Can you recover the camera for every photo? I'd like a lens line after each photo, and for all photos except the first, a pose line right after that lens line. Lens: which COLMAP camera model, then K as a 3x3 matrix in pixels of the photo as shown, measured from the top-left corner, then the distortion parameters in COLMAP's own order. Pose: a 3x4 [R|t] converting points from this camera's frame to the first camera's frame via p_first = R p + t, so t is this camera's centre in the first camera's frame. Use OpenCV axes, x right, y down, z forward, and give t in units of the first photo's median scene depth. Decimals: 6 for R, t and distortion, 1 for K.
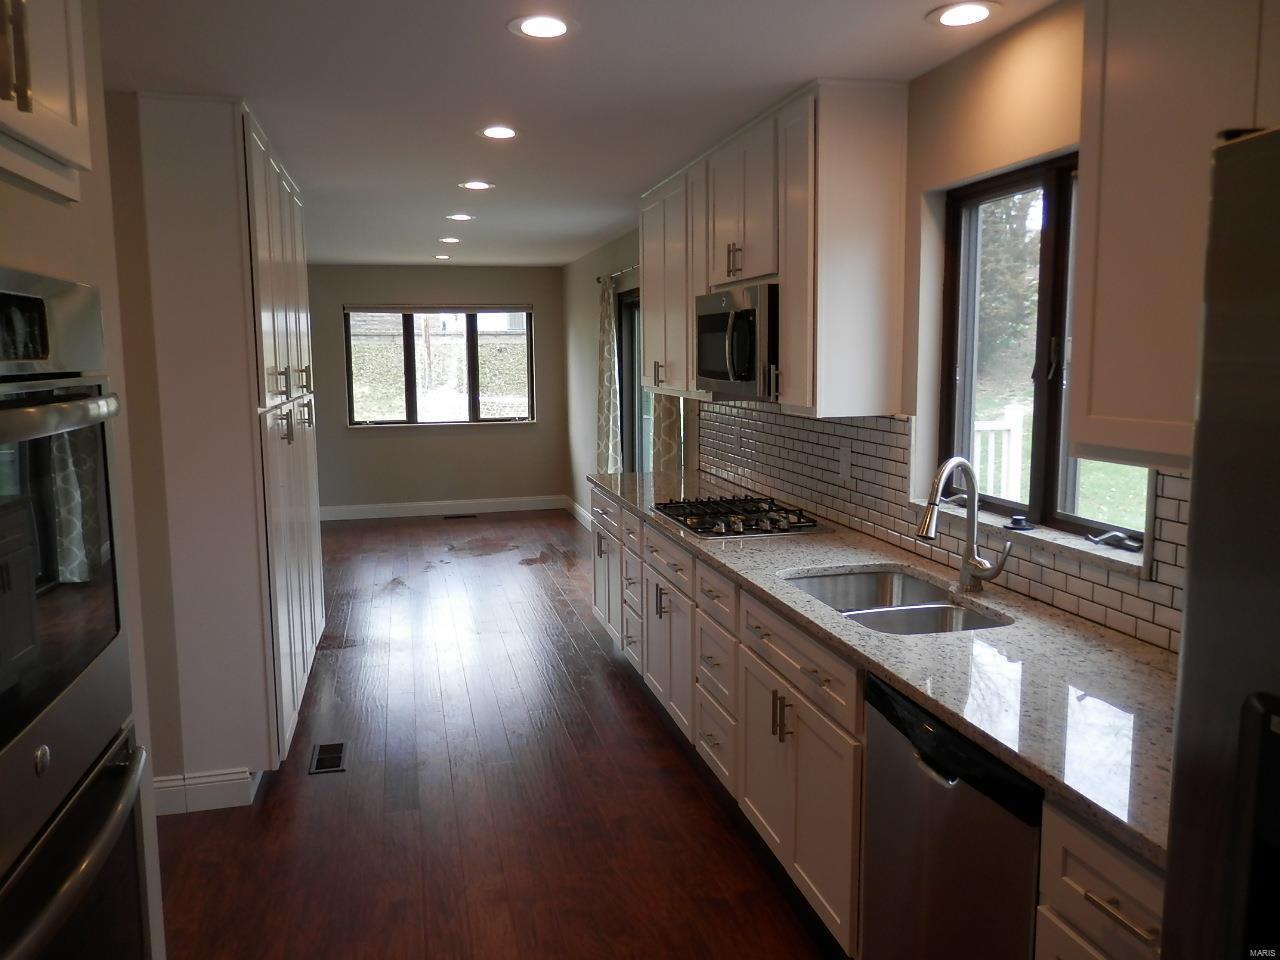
lens RADIAL K [[967.7, 0, 638.3], [0, 967.7, 477.3], [0, 0, 1]] dist [-0.001001, 0.021123]
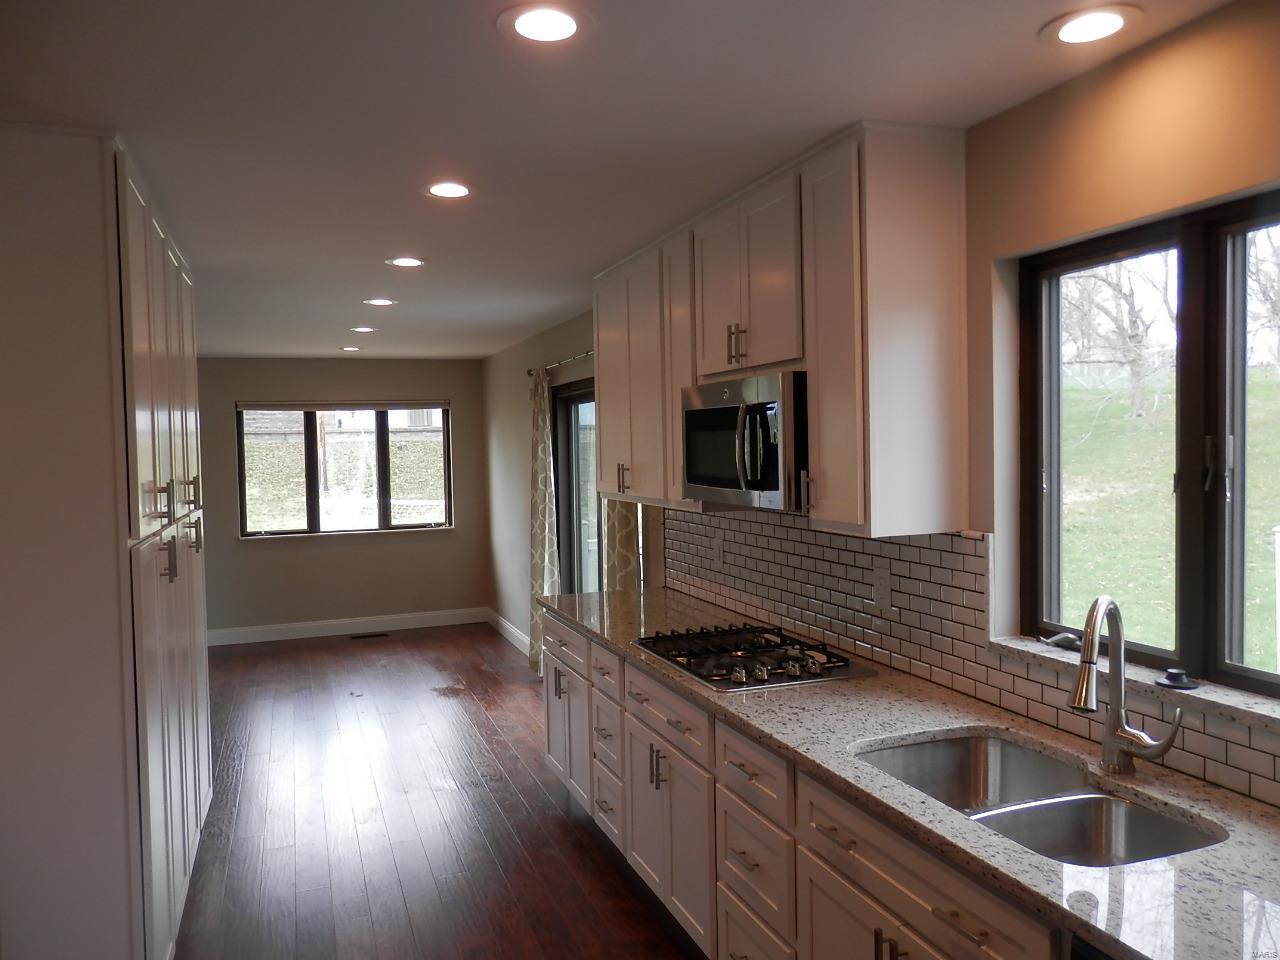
lens RADIAL K [[967.7, 0, 641.5], [0, 967.7, 484.7], [0, 0, 1]] dist [-0.001001, 0.021123]
pose [[0.994037, -0.014395, 0.108086, -0.073926], [0.024021, 0.995804, -0.088297, -0.033619], [-0.106361, 0.090367, 0.990213, 0.199274]]
